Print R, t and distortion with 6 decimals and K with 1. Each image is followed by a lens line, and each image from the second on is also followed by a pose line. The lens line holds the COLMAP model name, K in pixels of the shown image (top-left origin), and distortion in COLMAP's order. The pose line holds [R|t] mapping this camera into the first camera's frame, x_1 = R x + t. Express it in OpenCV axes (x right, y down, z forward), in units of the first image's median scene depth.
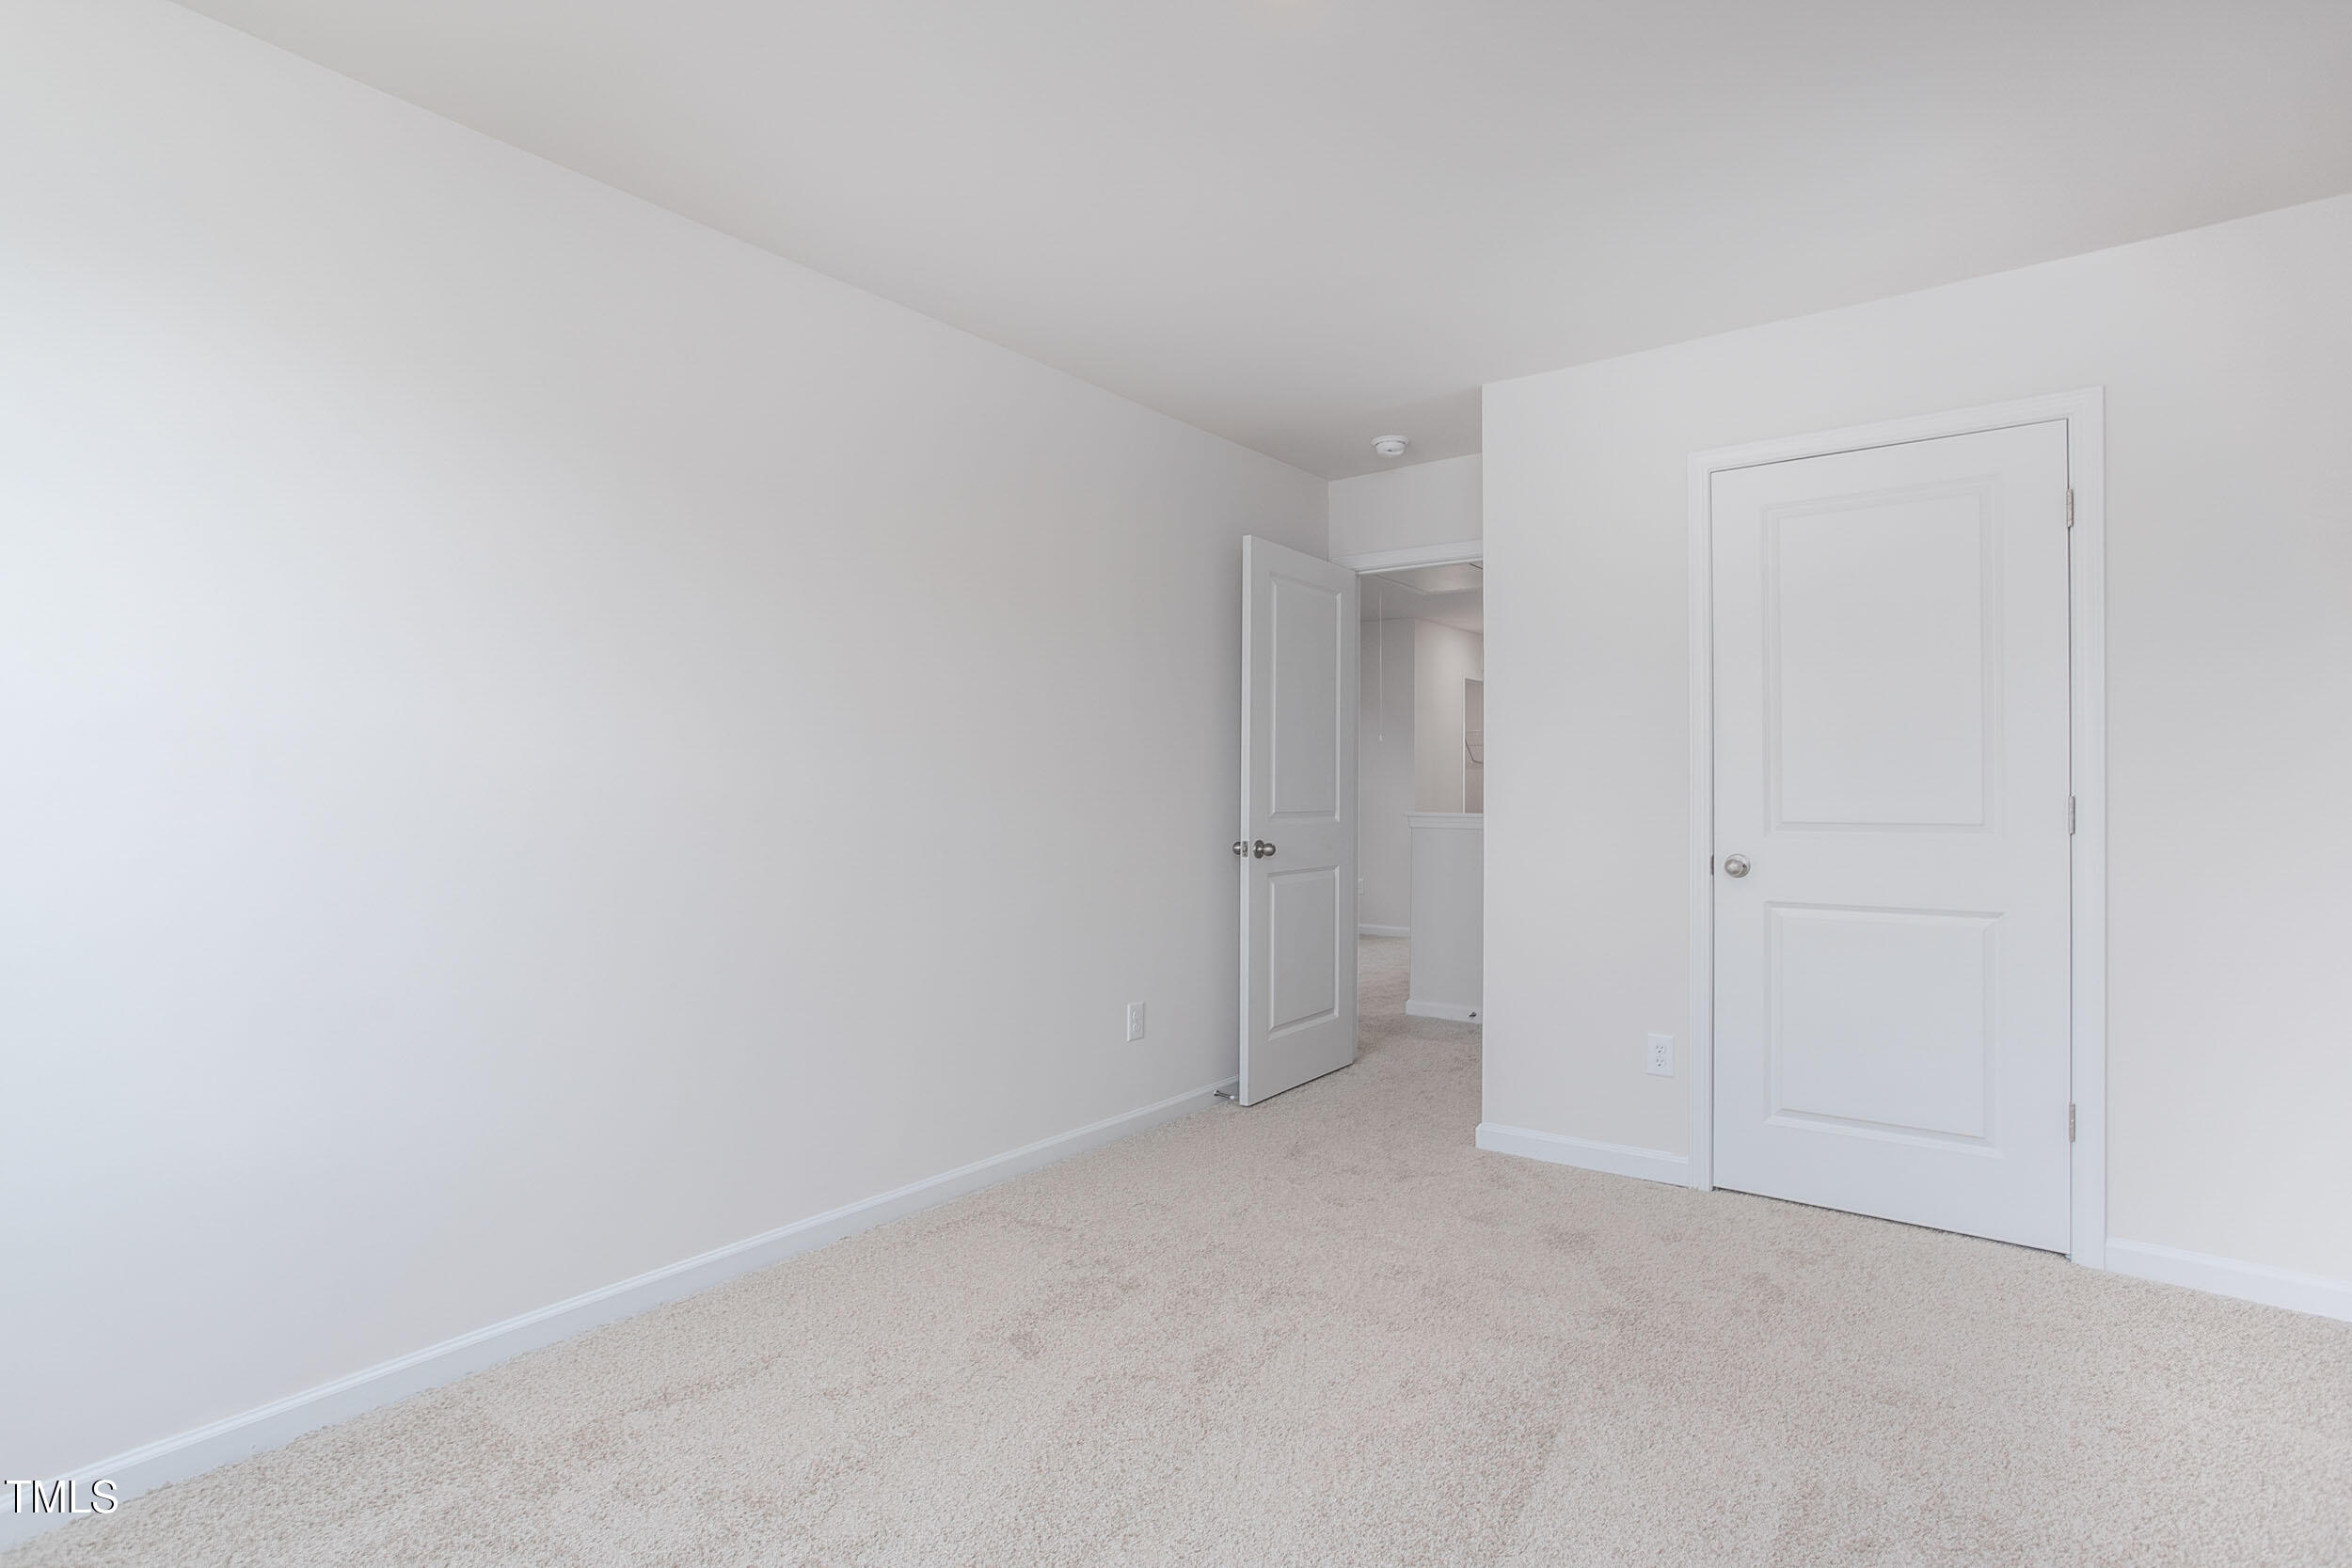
lens RADIAL K [[1139.0, 0, 1176.0], [0, 1139.0, 784.0], [0, 0, 1]] dist [-0.014686, 0.000125]
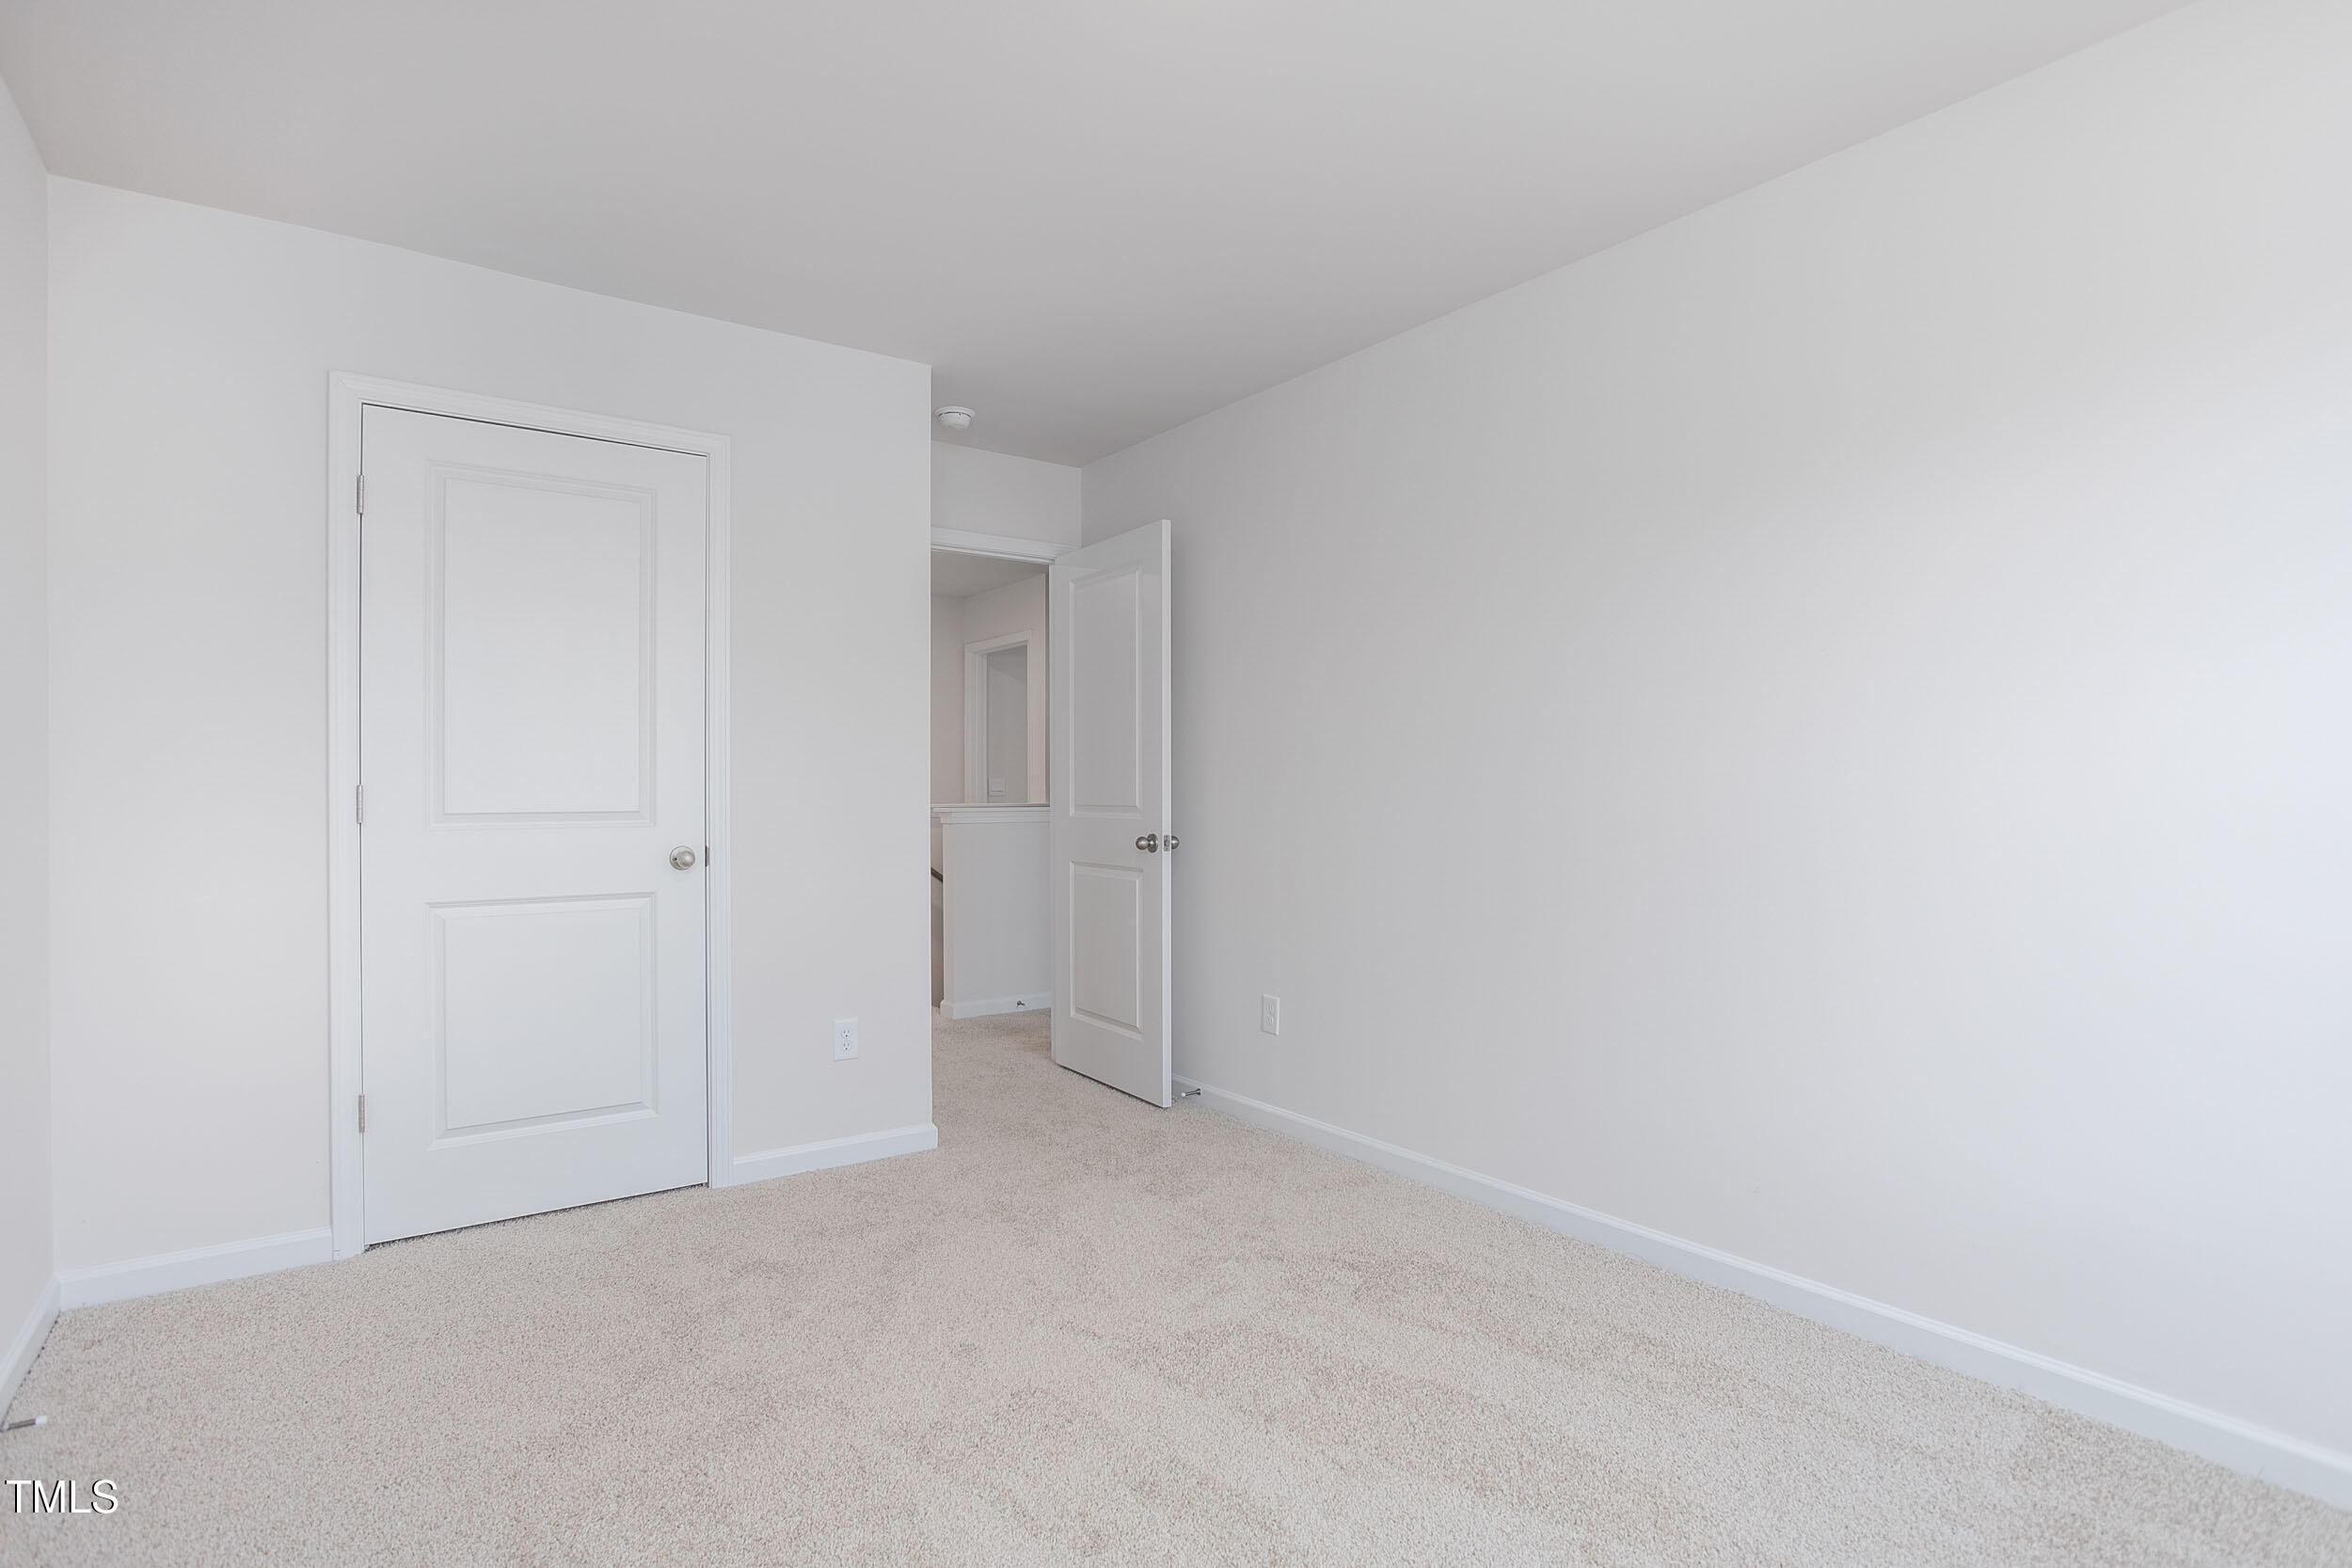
lens RADIAL K [[1187.9, 0, 1176.0], [0, 1187.9, 784.0], [0, 0, 1]] dist [0.031817, -0.000124]
pose [[0.322149, -0.001503, 0.946688, -0.496115], [-0.009325, 0.999945, 0.004761, 0.000154], [-0.946643, -0.010361, 0.322118, 0.371239]]
